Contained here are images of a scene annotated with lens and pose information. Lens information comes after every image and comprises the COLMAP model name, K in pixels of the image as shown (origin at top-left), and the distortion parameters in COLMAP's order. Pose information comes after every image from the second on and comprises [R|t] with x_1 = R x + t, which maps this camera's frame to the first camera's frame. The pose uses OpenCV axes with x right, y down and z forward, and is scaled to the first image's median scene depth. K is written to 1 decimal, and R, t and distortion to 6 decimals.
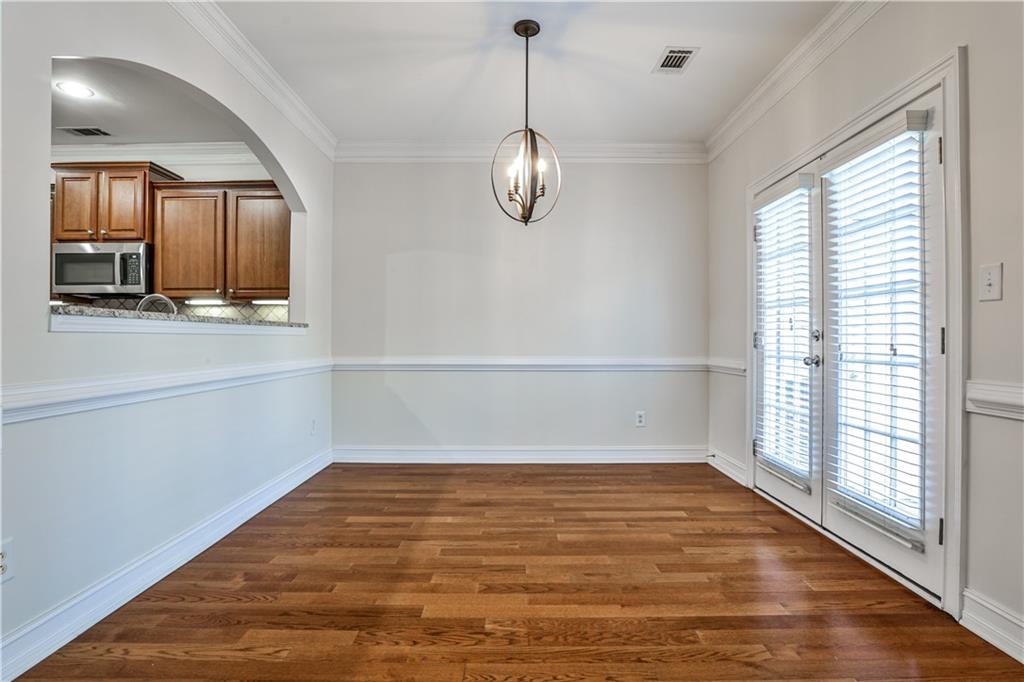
lens RADIAL K [[502.1, 0, 521.4], [0, 502.1, 336.0], [0, 0, 1]] dist [-0.019375, 0.000559]
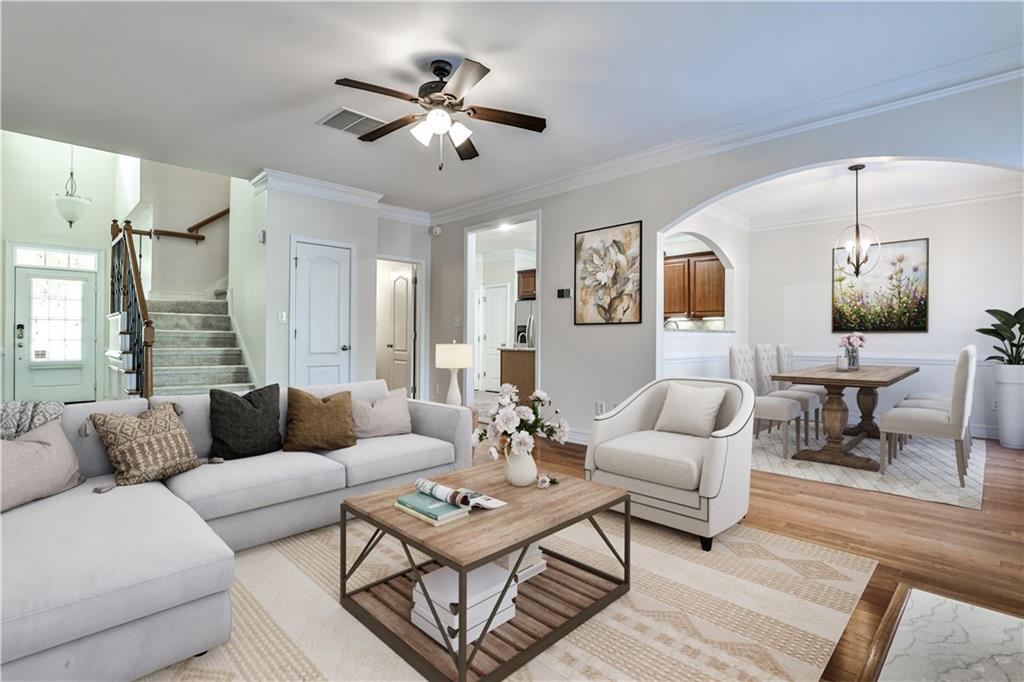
lens RADIAL K [[502.1, 0, 521.4], [0, 502.1, 336.0], [0, 0, 1]] dist [-0.019375, 0.000559]
pose [[0.707092, -0.000790, -0.707121, 0.310768], [0.001201, 0.999999, 0.000083, -0.006834], [0.707121, -0.000908, 0.707092, -0.835711]]
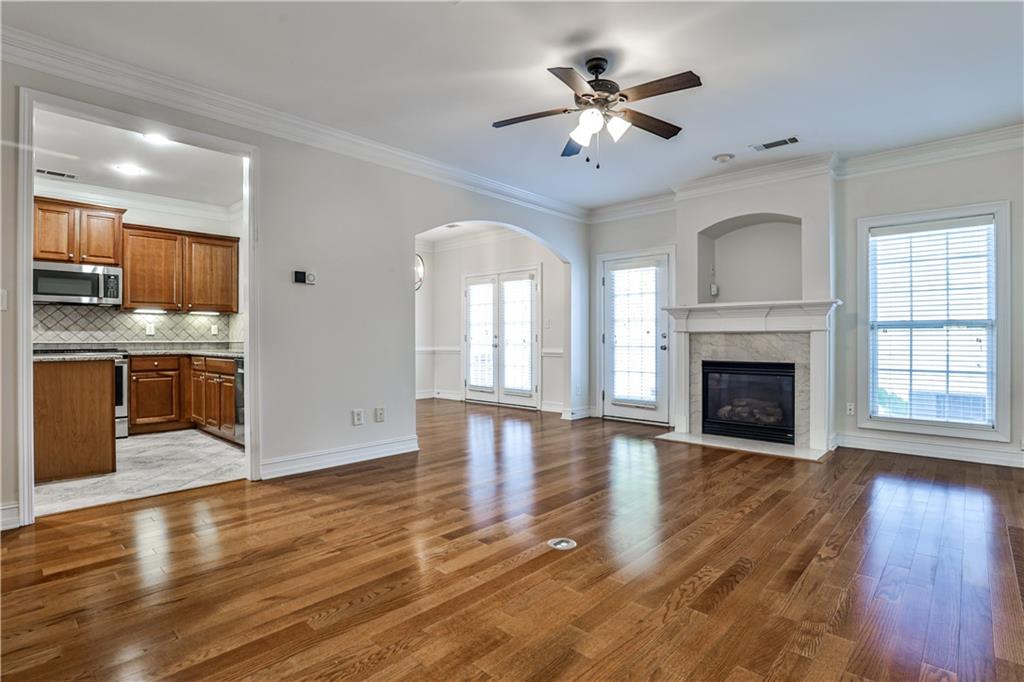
lens RADIAL K [[502.1, 0, 521.4], [0, 502.1, 336.0], [0, 0, 1]] dist [-0.019375, 0.000559]
pose [[0.670172, 0.002158, 0.742203, -1.125616], [-0.003658, 0.999993, 0.000396, -0.004495], [-0.742197, -0.002980, 0.670175, -0.804423]]
